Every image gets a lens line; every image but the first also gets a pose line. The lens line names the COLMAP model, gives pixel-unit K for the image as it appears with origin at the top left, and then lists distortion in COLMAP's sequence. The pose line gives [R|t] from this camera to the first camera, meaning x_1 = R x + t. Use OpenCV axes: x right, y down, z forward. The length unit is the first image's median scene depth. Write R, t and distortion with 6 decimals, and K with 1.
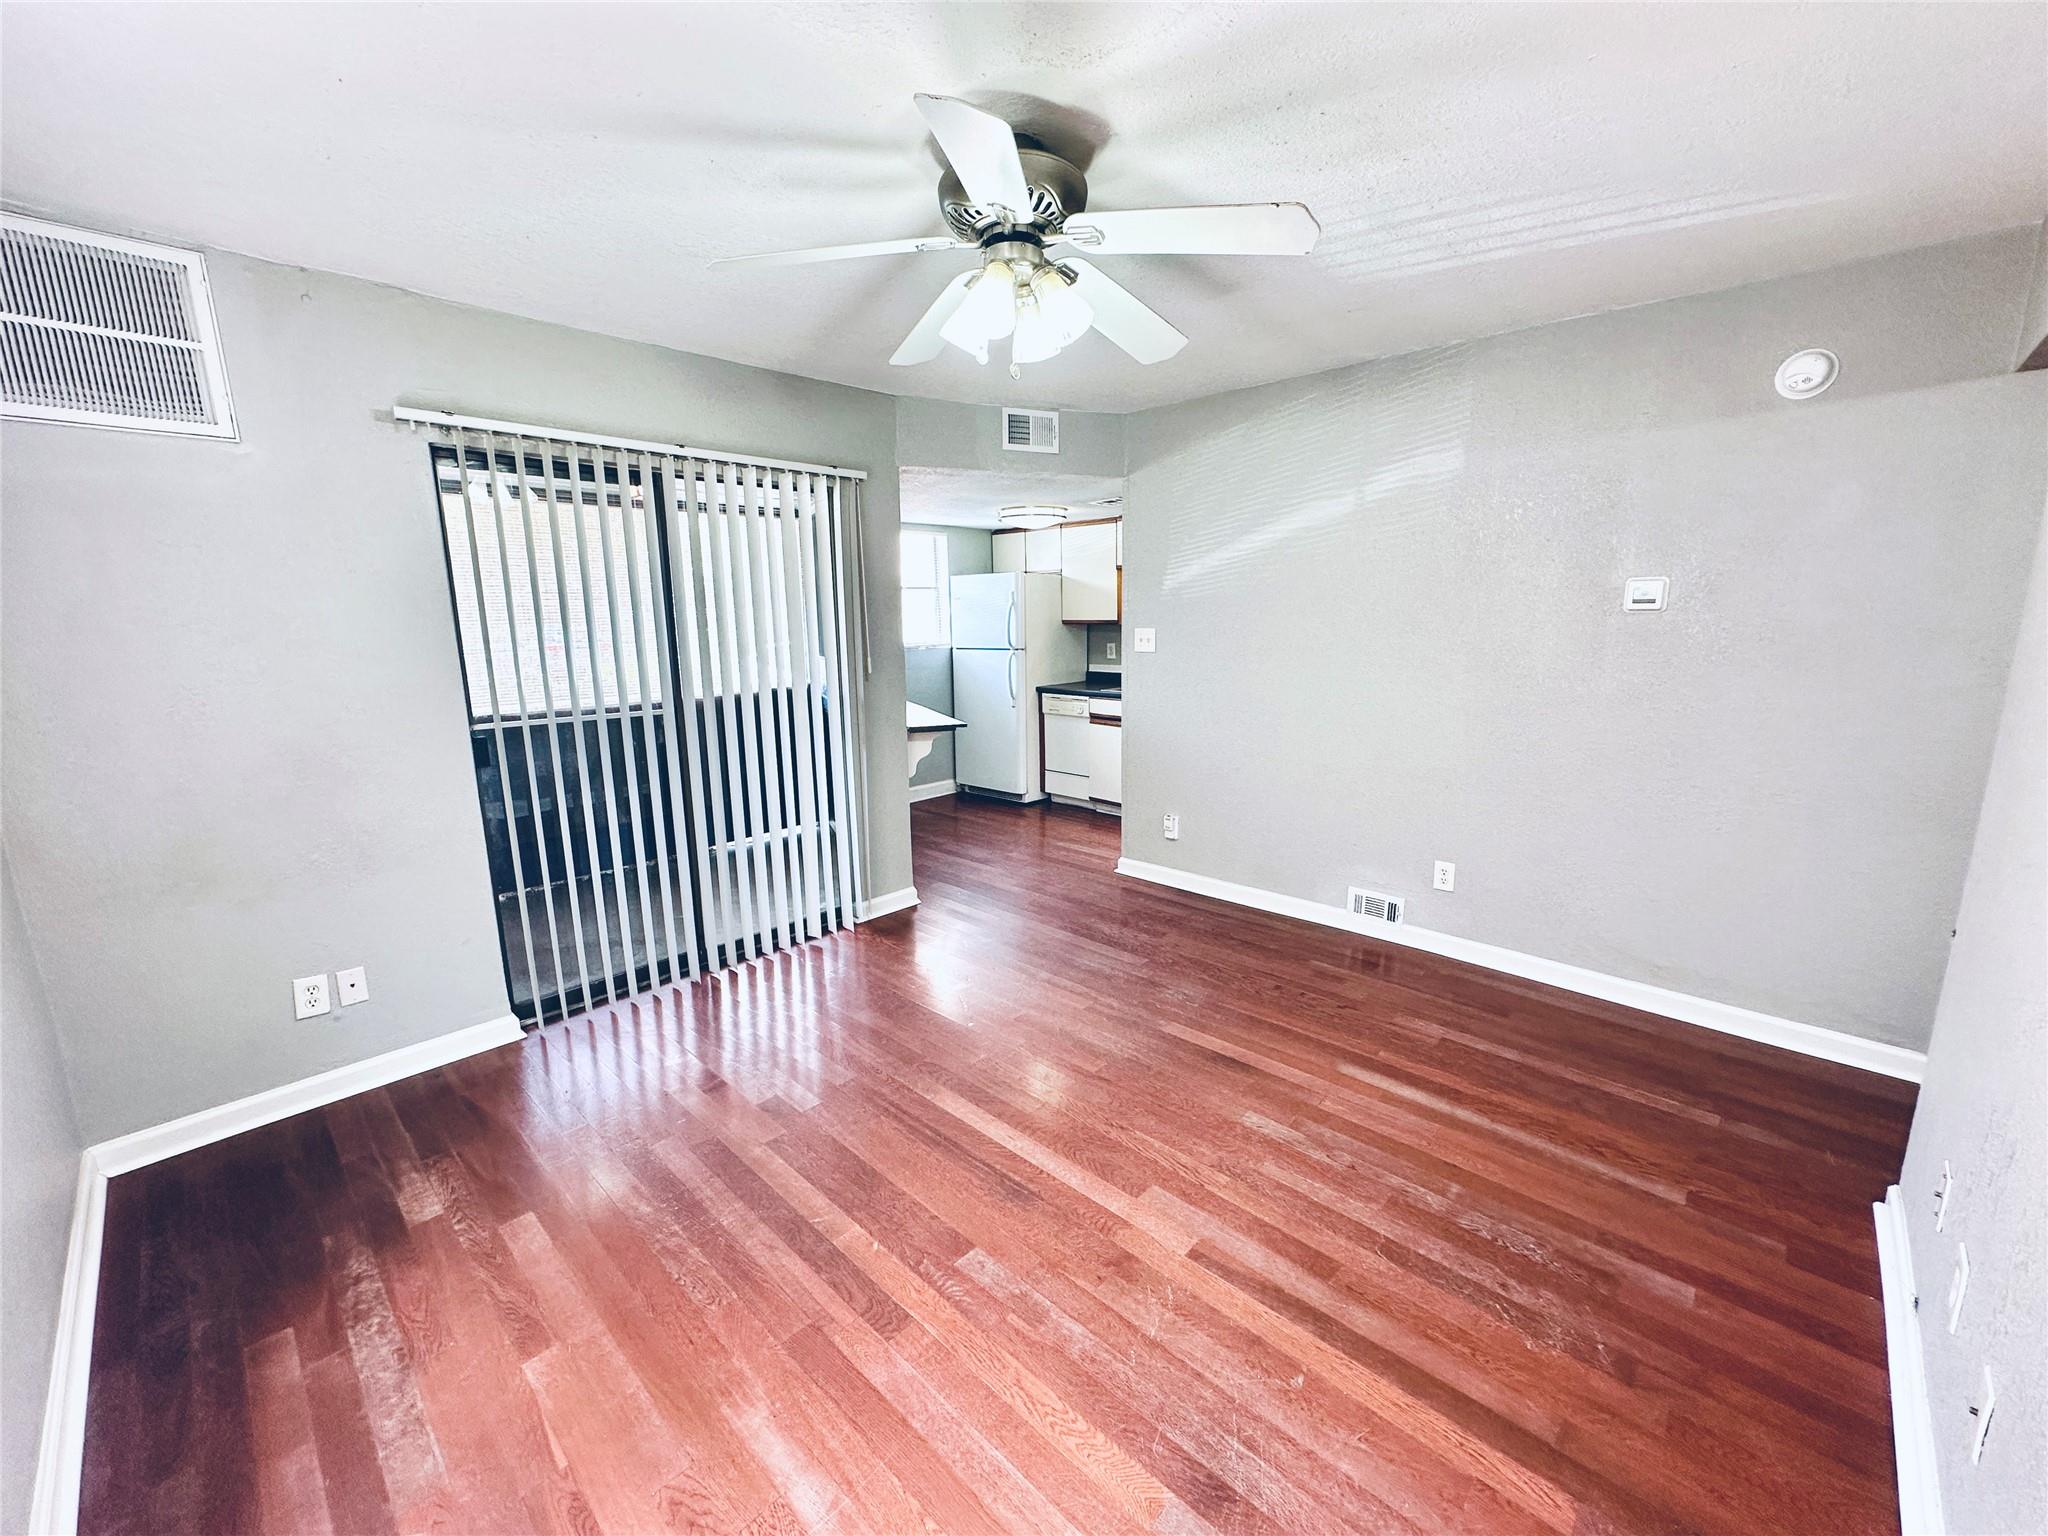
lens RADIAL K [[815.0, 0, 1021.6], [0, 815.0, 766.8], [0, 0, 1]] dist [-0.001826, 0.000689]
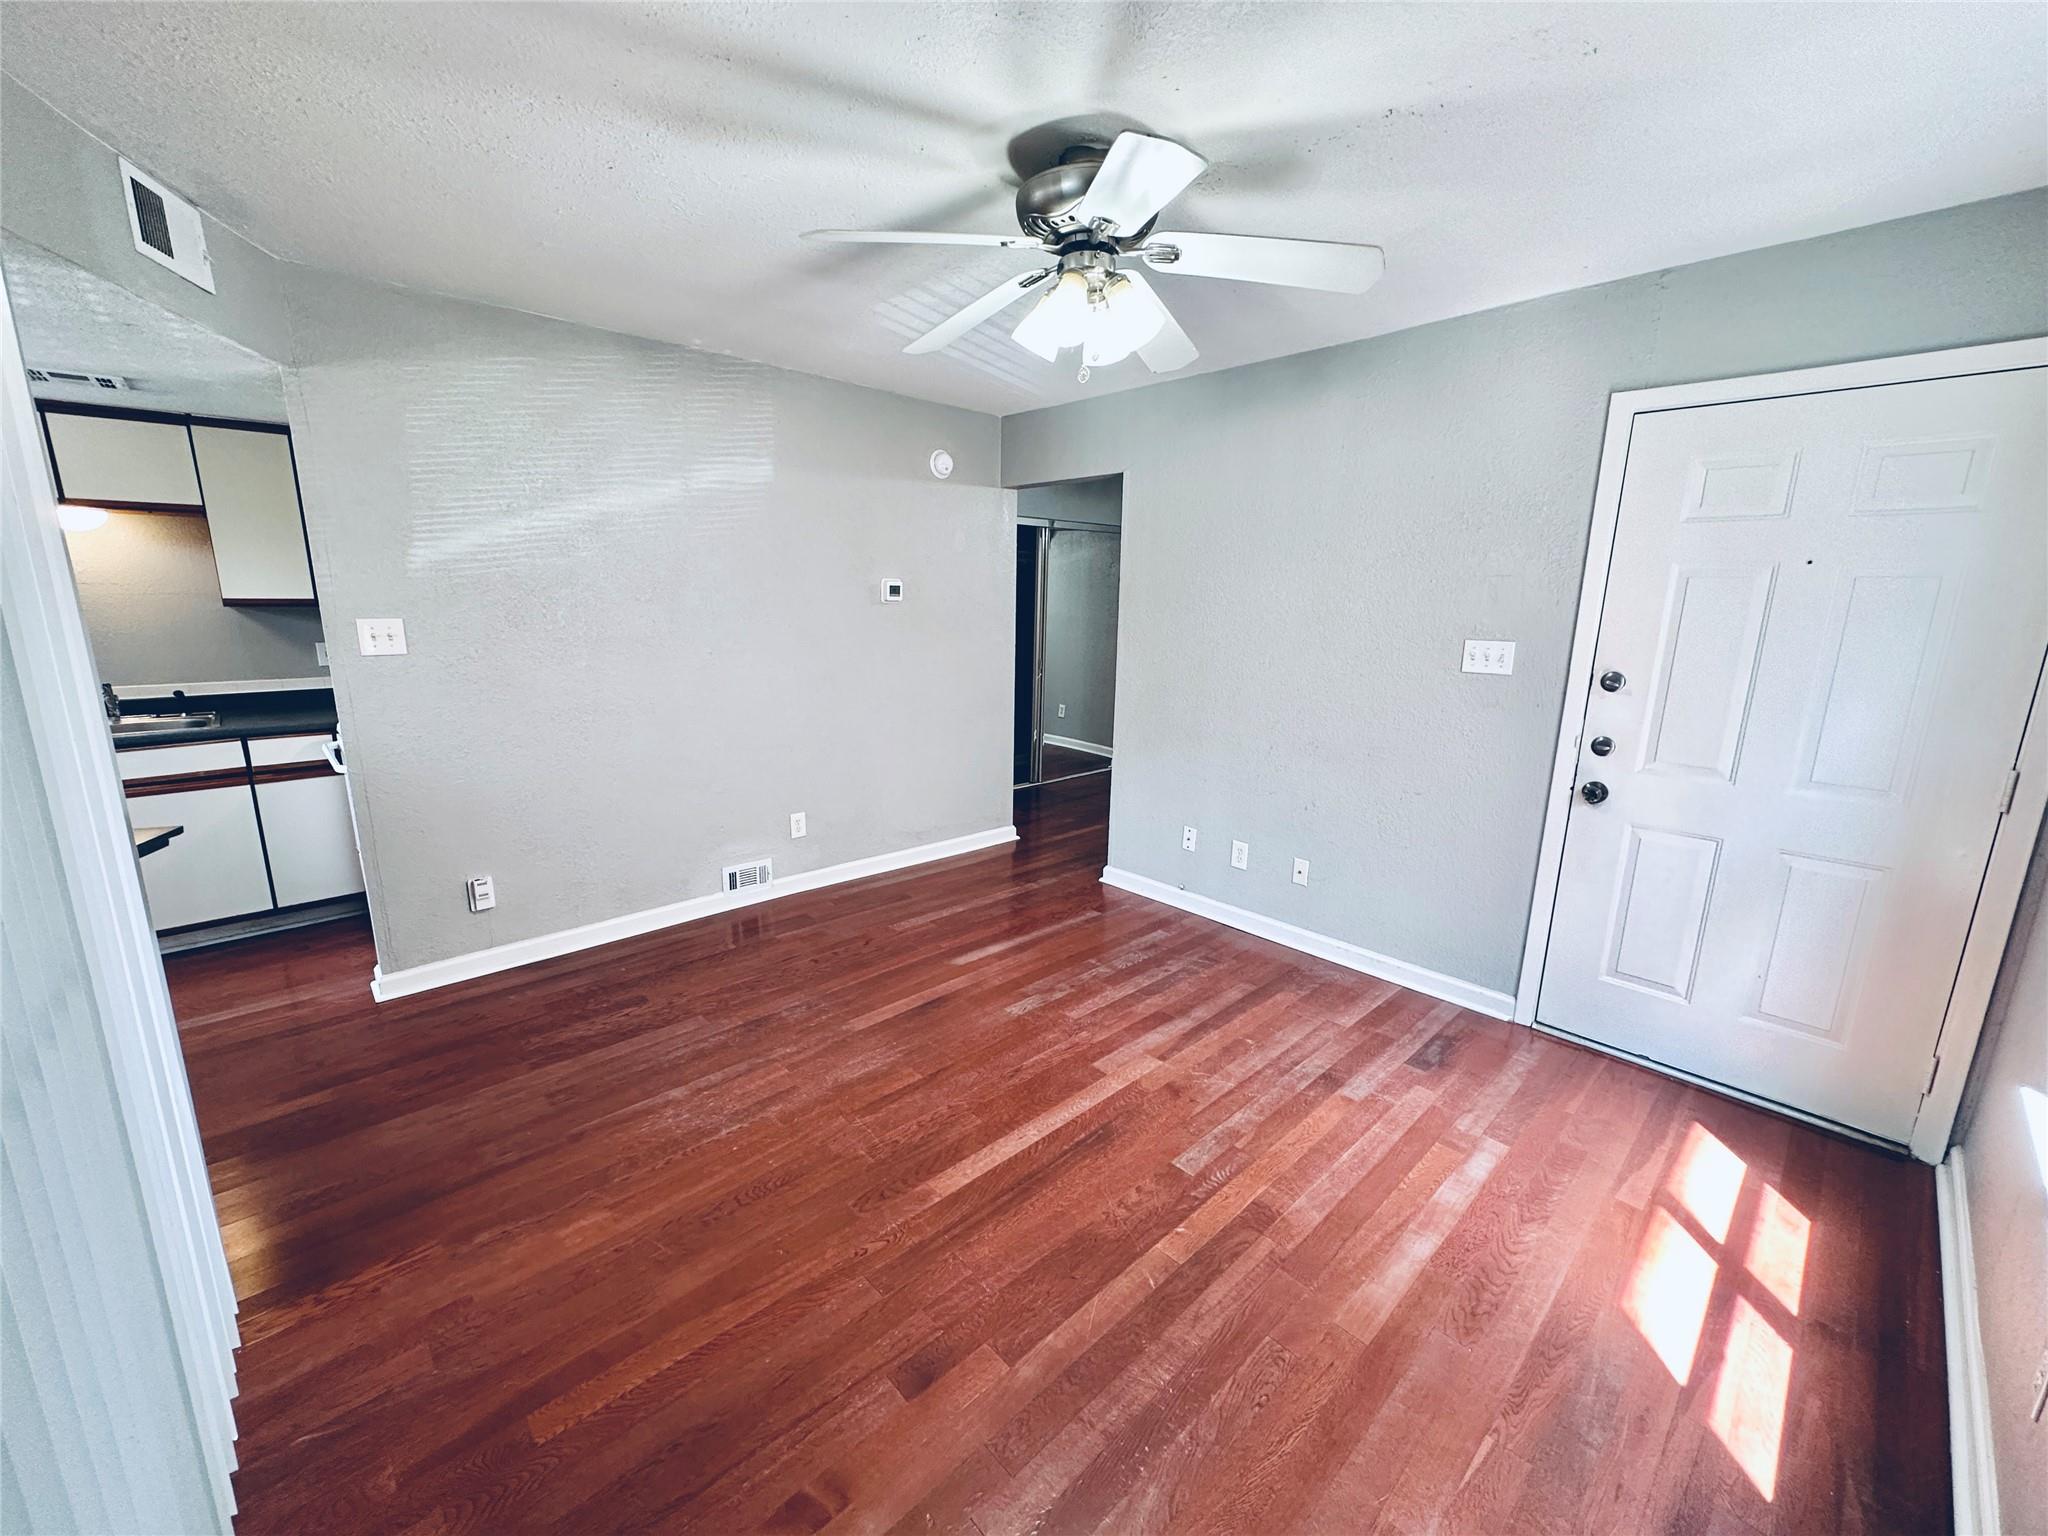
lens RADIAL K [[815.0, 0, 1021.6], [0, 815.0, 766.8], [0, 0, 1]] dist [-0.001826, 0.000689]
pose [[0.053922, -0.194853, 0.979349, -0.937775], [0.168715, 0.968453, 0.183396, -0.170734], [-0.984189, 0.155342, 0.085096, 0.886355]]
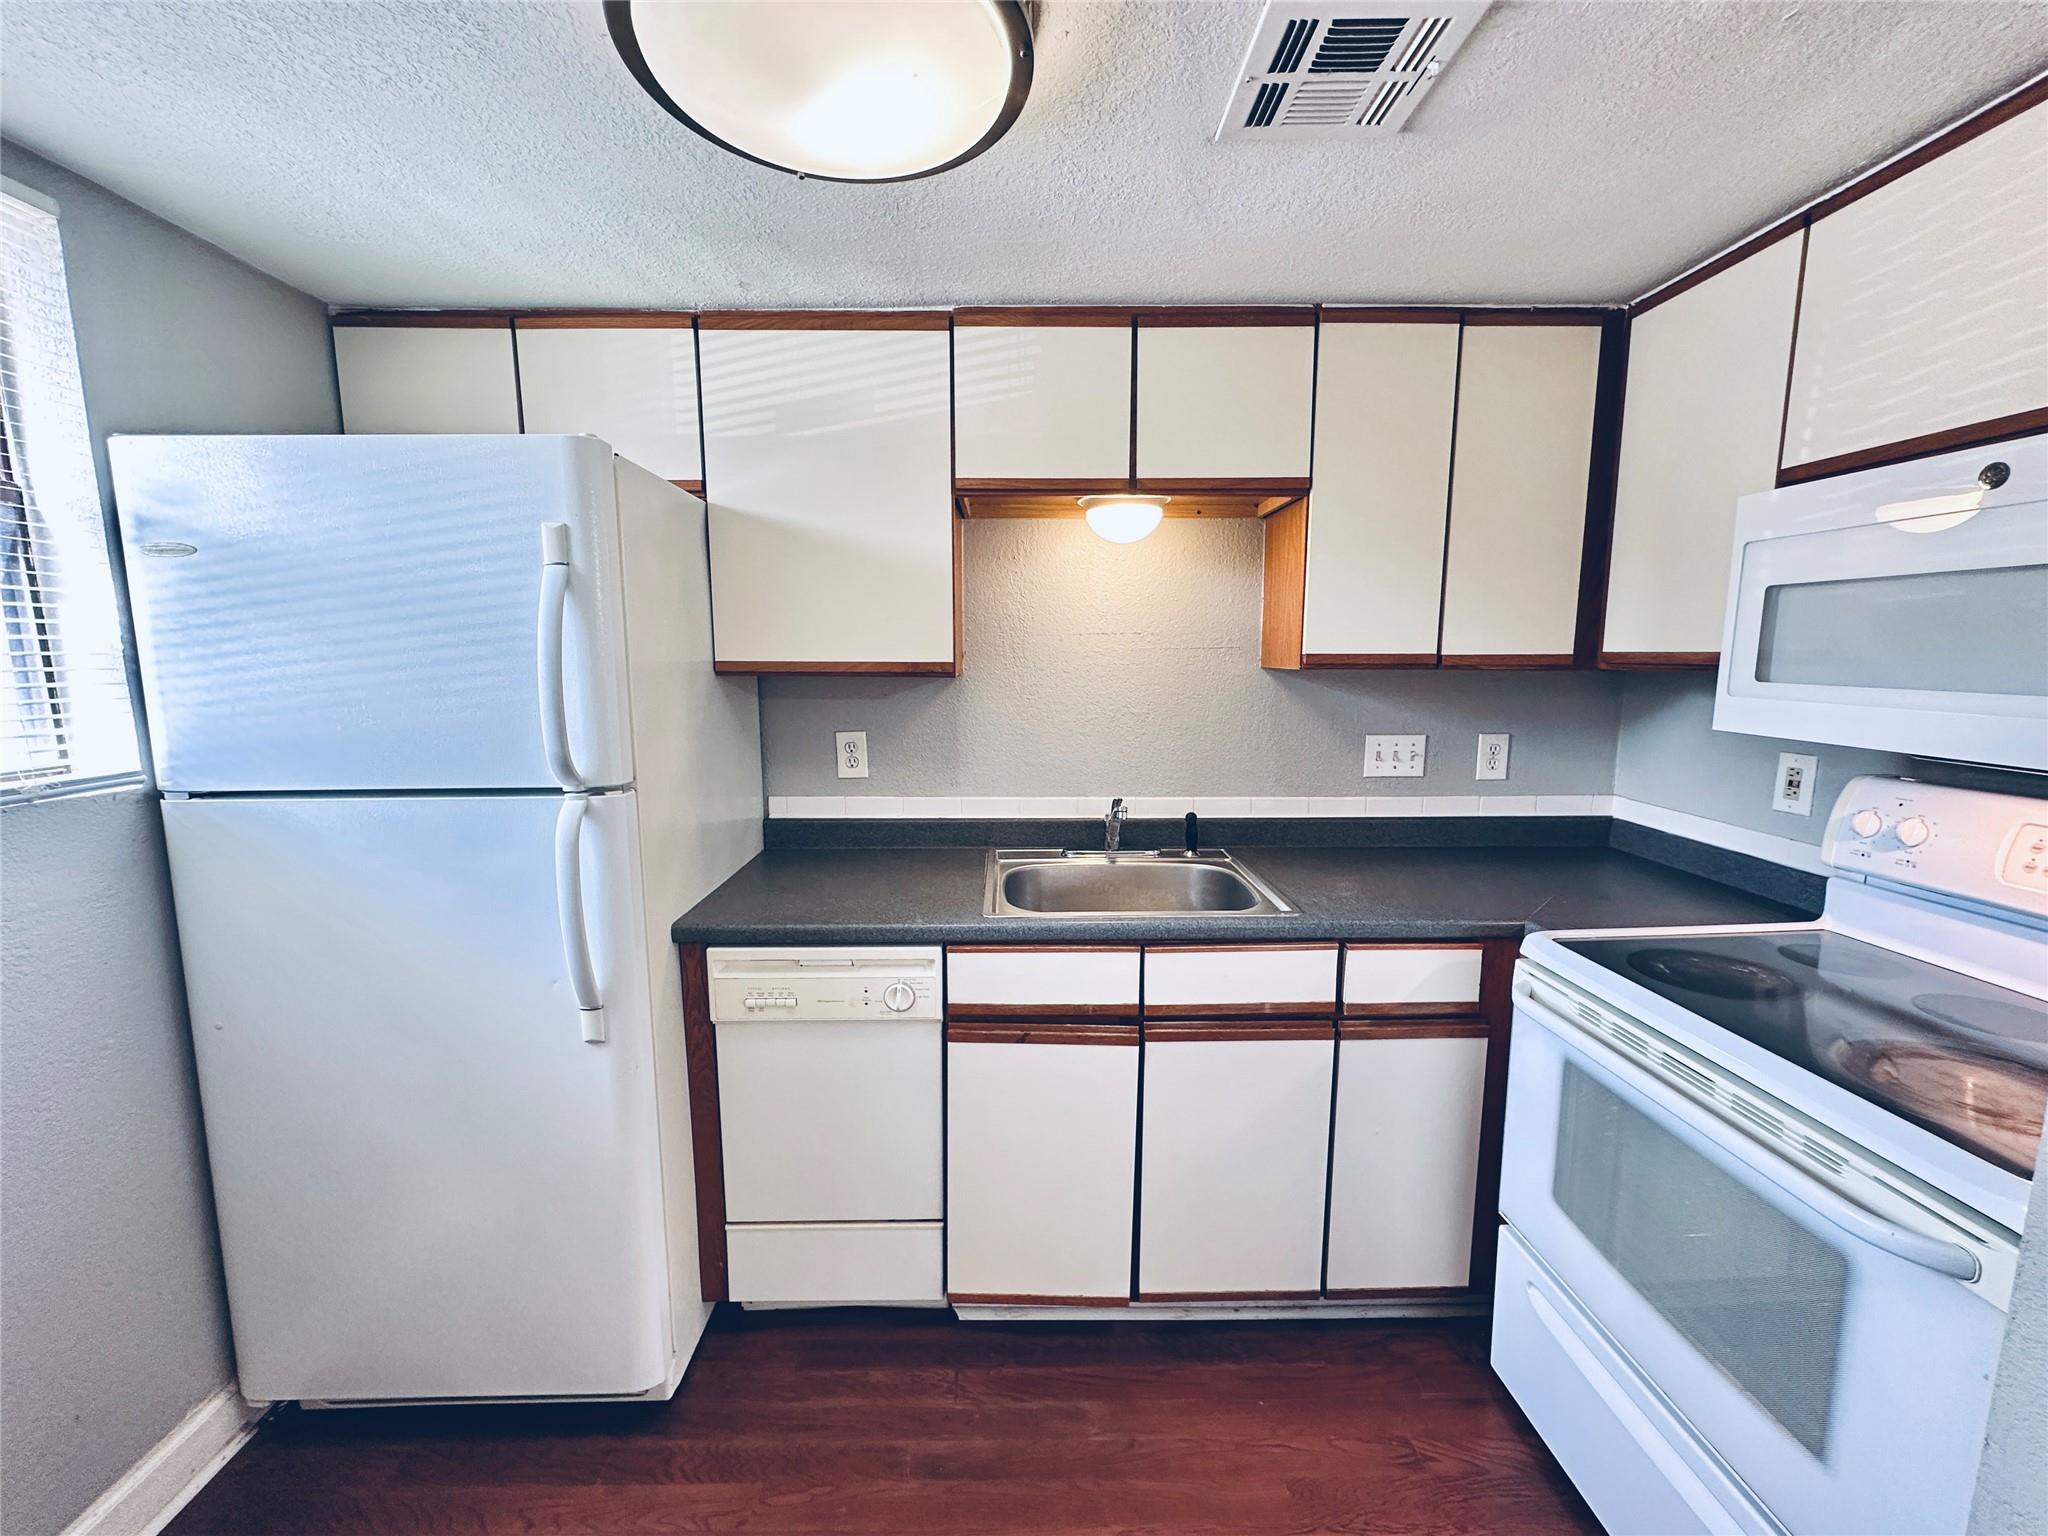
lens RADIAL K [[815.0, 0, 1021.6], [0, 815.0, 766.8], [0, 0, 1]] dist [-0.001826, 0.000689]
pose [[0.712901, -0.082111, 0.696441, -0.212386], [0.116085, 0.993238, -0.001724, -0.374747], [-0.691590, 0.082075, 0.717612, 2.077448]]
